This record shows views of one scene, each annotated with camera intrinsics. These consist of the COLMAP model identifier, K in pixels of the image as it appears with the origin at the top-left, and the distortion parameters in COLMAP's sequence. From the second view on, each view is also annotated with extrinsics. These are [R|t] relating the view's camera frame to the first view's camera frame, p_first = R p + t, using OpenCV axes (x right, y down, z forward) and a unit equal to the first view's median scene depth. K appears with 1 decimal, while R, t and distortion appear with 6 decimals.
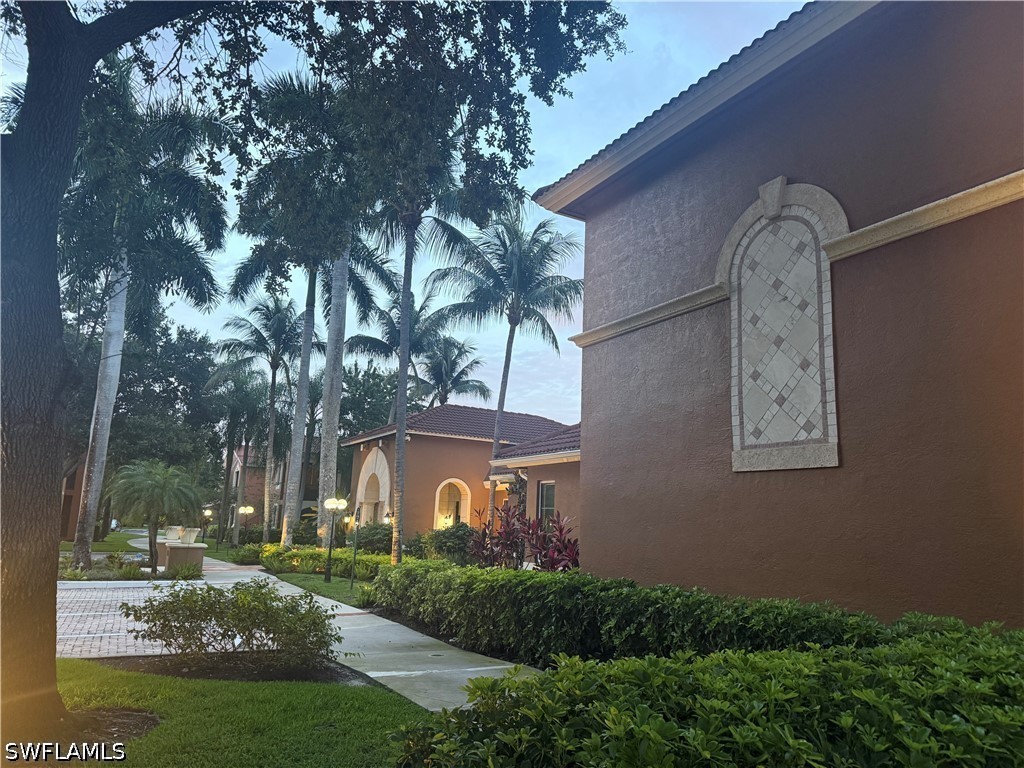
lens RADIAL K [[722.9, 0, 512.0], [0, 722.9, 384.0], [0, 0, 1]] dist [0.257589, 0.000004]
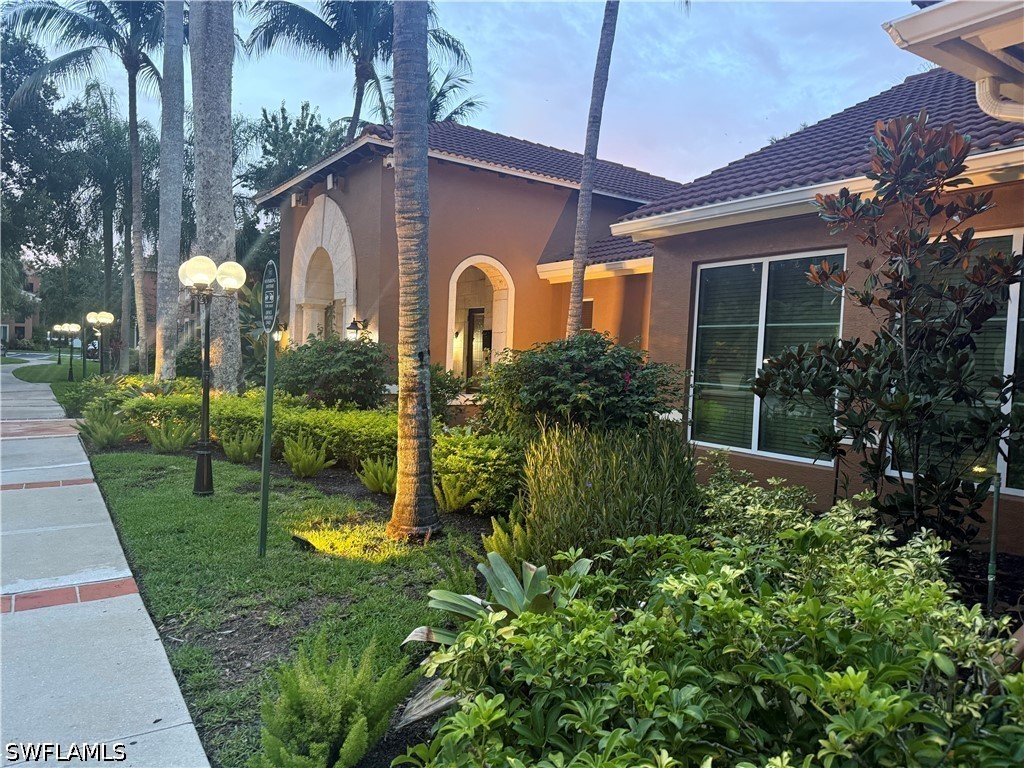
lens RADIAL K [[727.8, 0, 512.0], [0, 727.8, 384.0], [0, 0, 1]] dist [-0.001405, -0.001947]
pose [[0.997454, -0.008137, 0.070841, -0.090309], [-0.008463, 0.972938, 0.230912, 0.094851], [-0.070803, -0.230924, 0.970392, 0.468584]]
